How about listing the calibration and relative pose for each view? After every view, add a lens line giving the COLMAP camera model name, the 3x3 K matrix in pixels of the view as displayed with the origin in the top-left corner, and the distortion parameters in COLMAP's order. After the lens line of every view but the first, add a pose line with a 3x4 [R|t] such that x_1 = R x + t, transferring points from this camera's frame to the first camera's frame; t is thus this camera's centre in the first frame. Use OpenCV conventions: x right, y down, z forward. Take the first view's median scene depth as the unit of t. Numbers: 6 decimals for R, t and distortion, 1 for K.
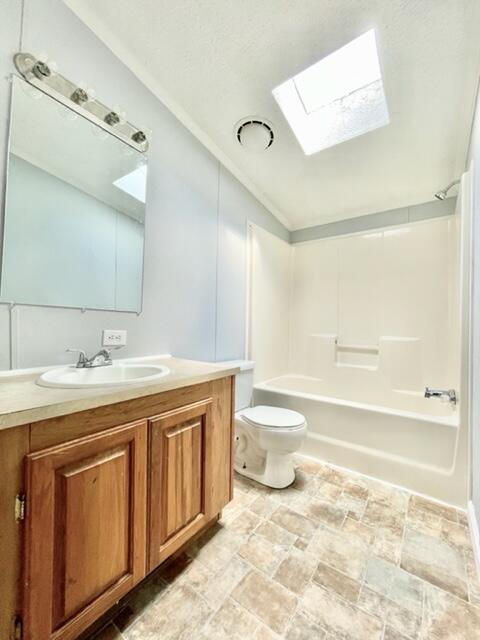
lens RADIAL K [[259.2, 0, 236.6], [0, 259.2, 329.1], [0, 0, 1]] dist [-0.006990, 0.000501]
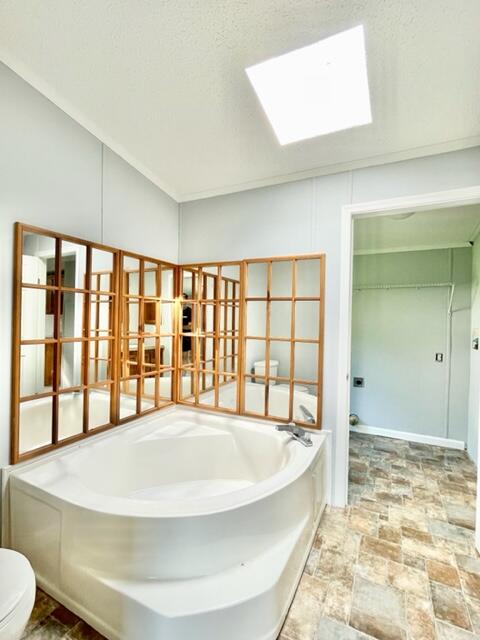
lens RADIAL K [[299.0, 0, 239.1], [0, 299.0, 320.0], [0, 0, 1]] dist [-0.006165, 0.000869]
pose [[0.984690, 0.008603, 0.174104, -0.843331], [-0.007364, 0.999943, -0.007765, -0.252009], [-0.174161, 0.006364, 0.984697, -0.503629]]
